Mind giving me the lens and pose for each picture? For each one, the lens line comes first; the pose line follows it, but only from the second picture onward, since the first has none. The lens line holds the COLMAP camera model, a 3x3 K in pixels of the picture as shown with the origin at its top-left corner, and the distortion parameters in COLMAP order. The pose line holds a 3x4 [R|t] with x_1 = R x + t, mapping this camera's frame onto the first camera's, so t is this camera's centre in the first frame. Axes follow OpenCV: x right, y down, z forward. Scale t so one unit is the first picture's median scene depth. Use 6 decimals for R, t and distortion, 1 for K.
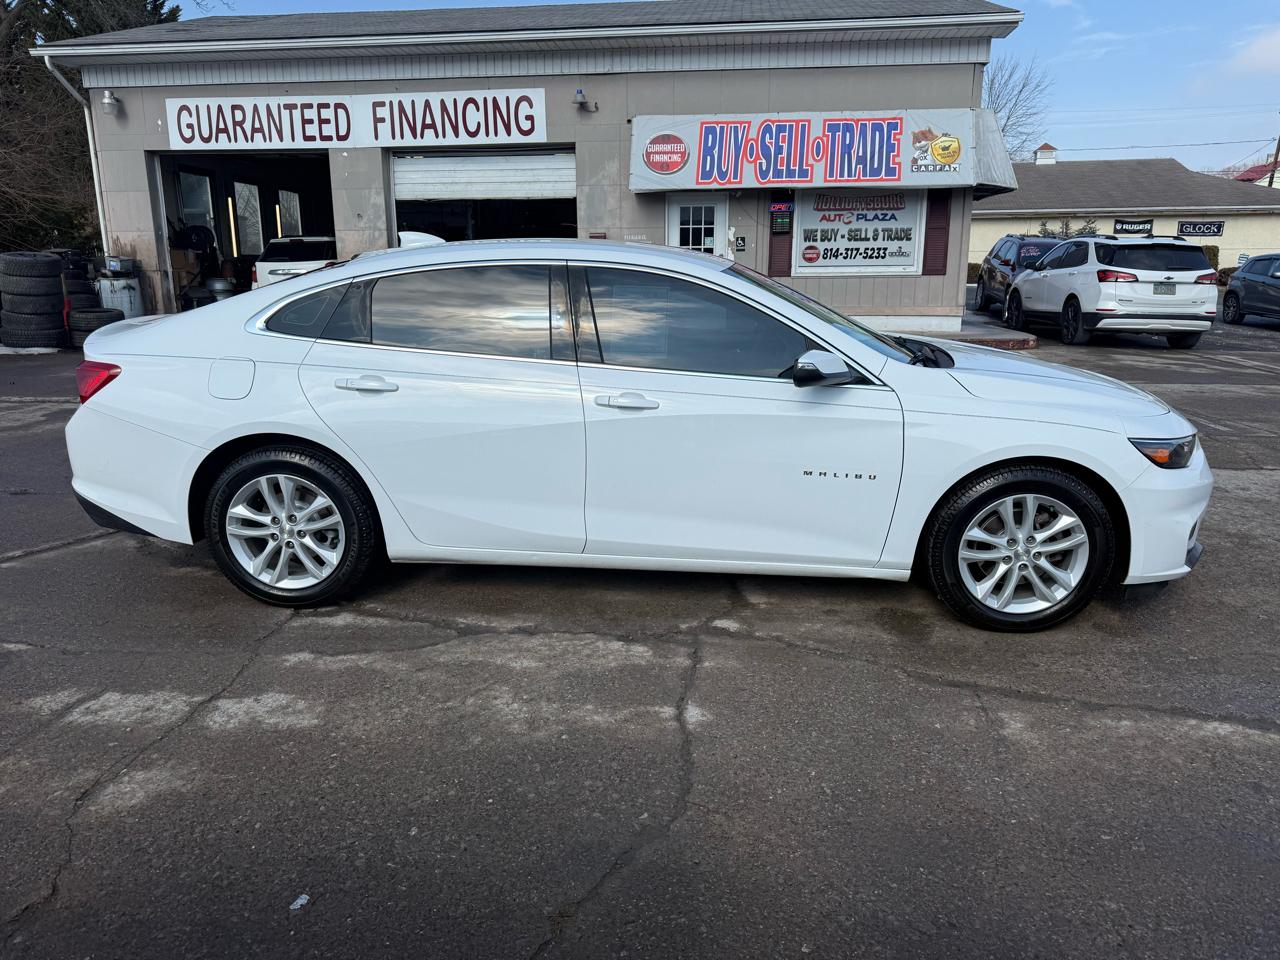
lens RADIAL K [[893.6, 0, 646.4], [0, 893.6, 481.2], [0, 0, 1]] dist [0.107850, -0.172339]
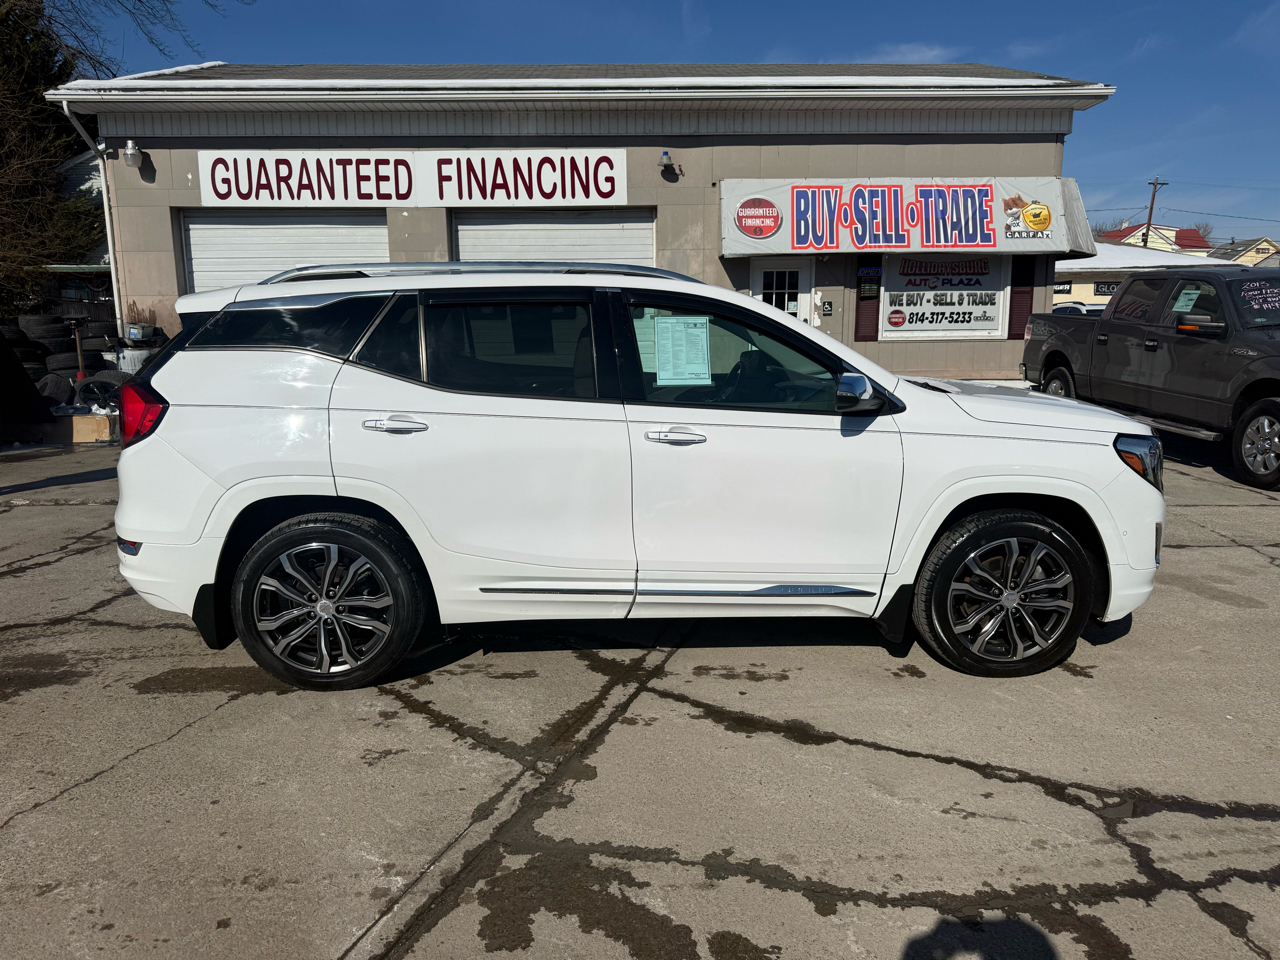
lens RADIAL K [[893.6, 0, 649.0], [0, 893.6, 483.6], [0, 0, 1]] dist [0.188790, -0.394631]
pose [[0.990096, -0.028148, 0.137544, -0.228407], [0.035911, 0.997880, -0.054284, -0.028347], [-0.135724, 0.058686, 0.989007, 0.068179]]
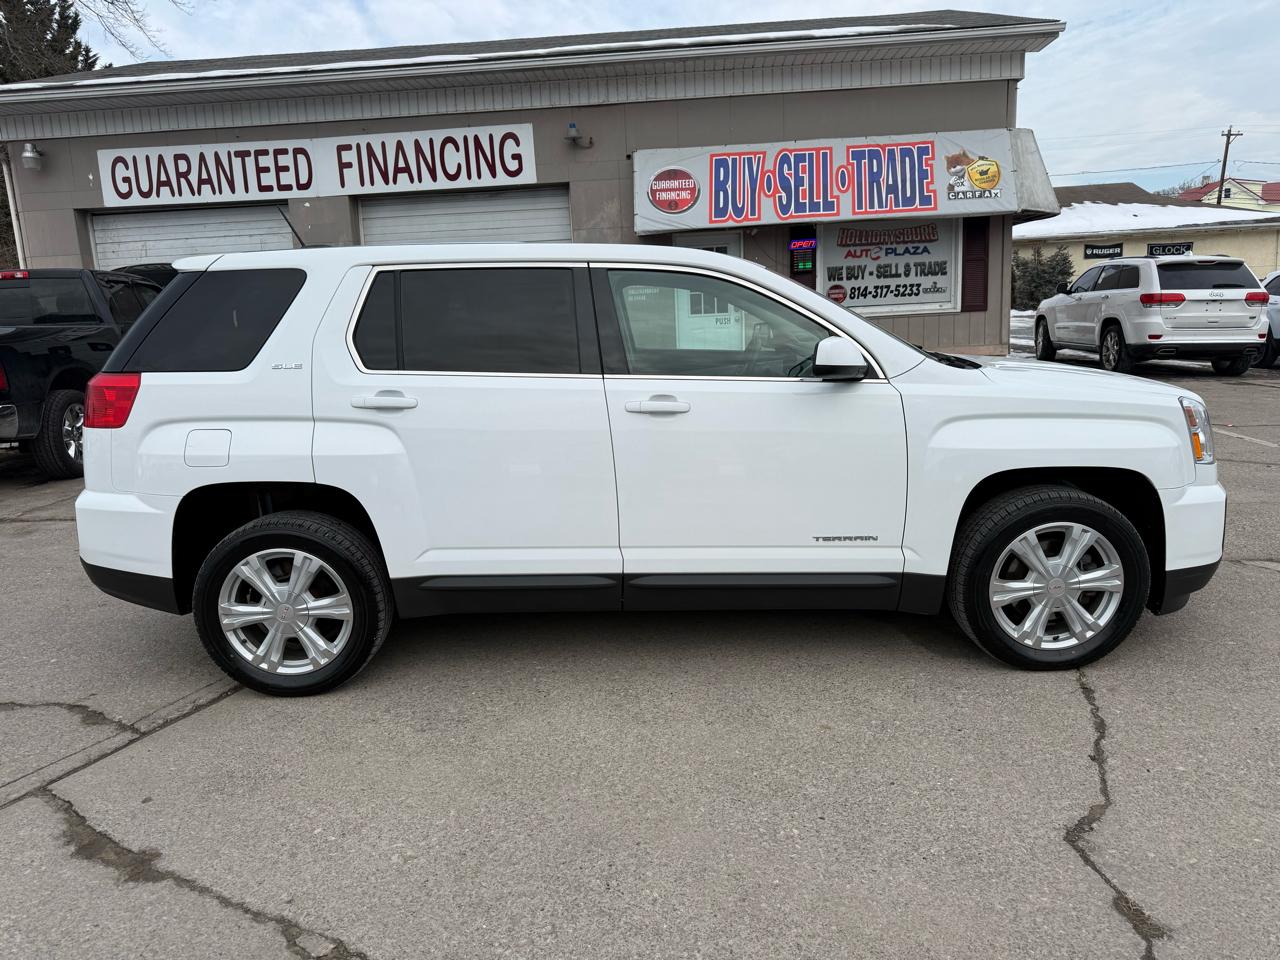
lens RADIAL K [[893.6, 0, 646.4], [0, 893.6, 481.2], [0, 0, 1]] dist [0.107850, -0.172339]
pose [[0.997514, -0.051703, 0.047877, -0.060543], [0.053782, 0.997618, -0.043199, -0.036921], [-0.045529, 0.045667, 0.997919, 0.119370]]
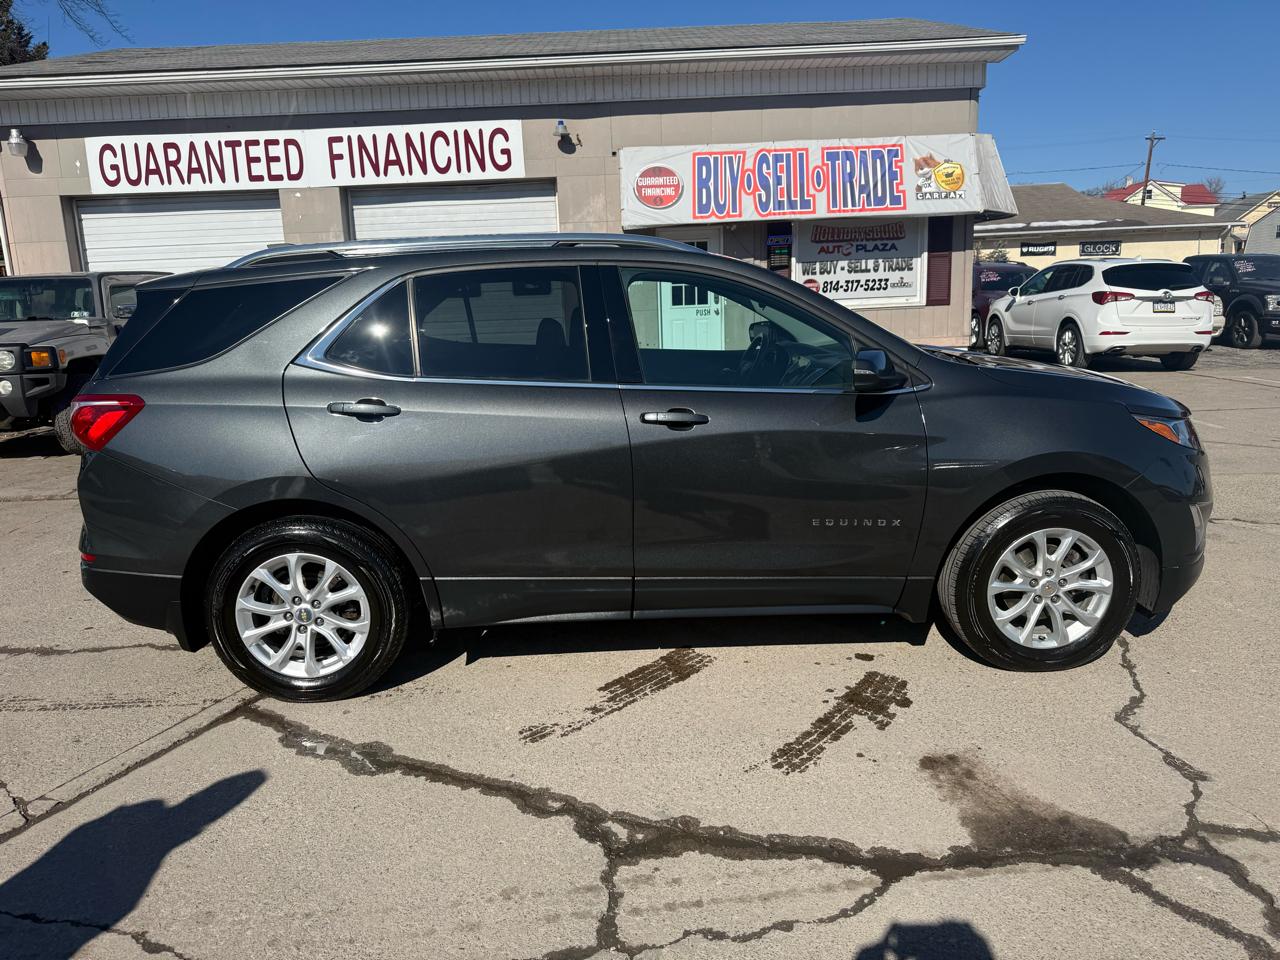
lens RADIAL K [[892.9, 0, 637.3], [0, 892.9, 481.2], [0, 0, 1]] dist [0.108684, -0.166153]
pose [[0.992751, -0.055605, 0.106551, -0.112501], [0.059366, 0.997709, -0.032453, -0.028356], [-0.104502, 0.038543, 0.993778, 0.083251]]
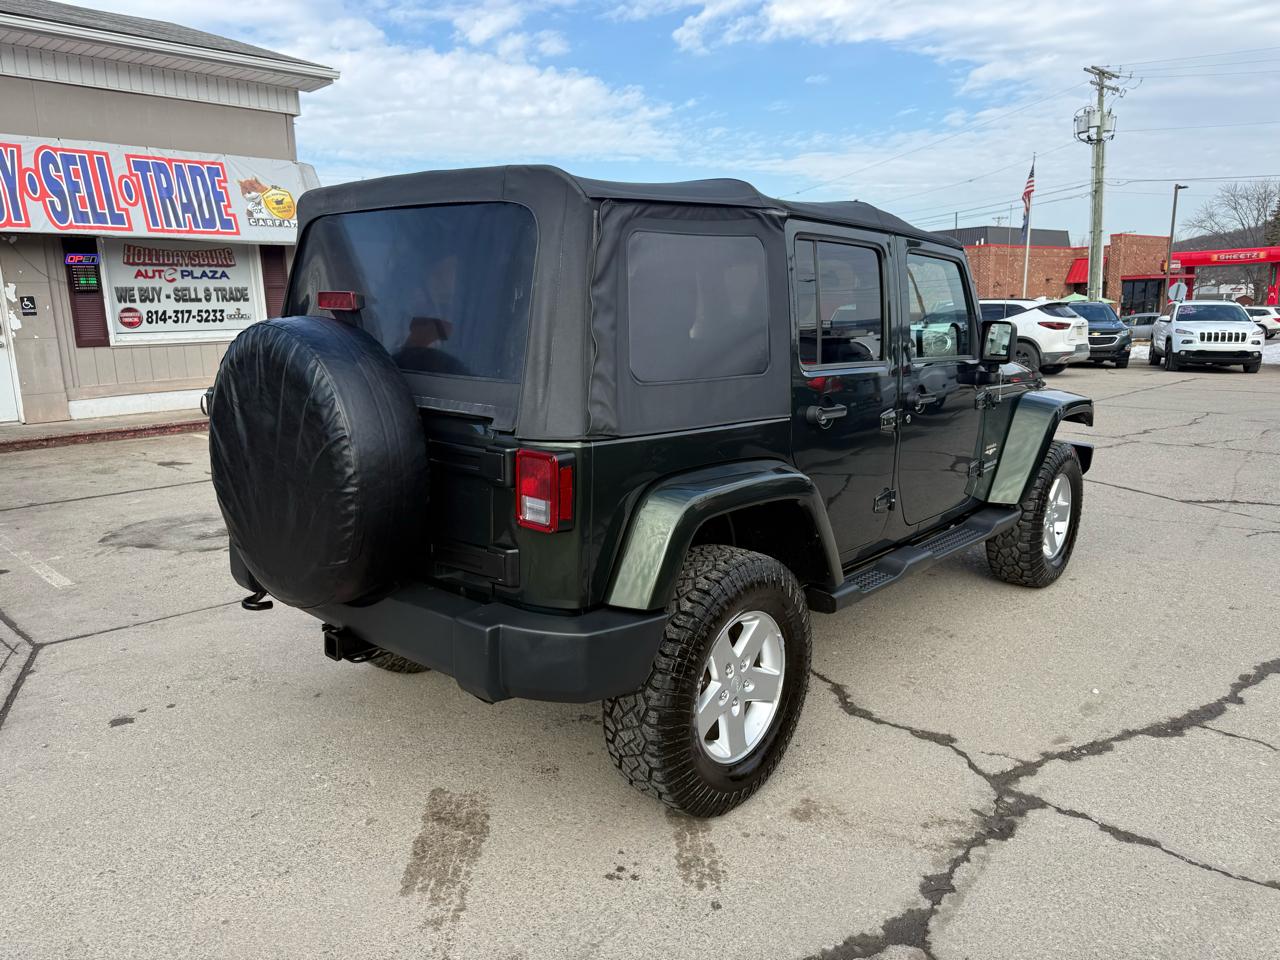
lens RADIAL K [[909.8, 0, 644.2], [0, 909.8, 483.5], [0, 0, 1]] dist [0.002638, -0.006371]
pose [[0.603315, -0.165721, 0.780095, -0.194505], [0.205593, 0.977428, 0.048639, -0.056438], [-0.770547, 0.131037, 0.623768, 0.174218]]
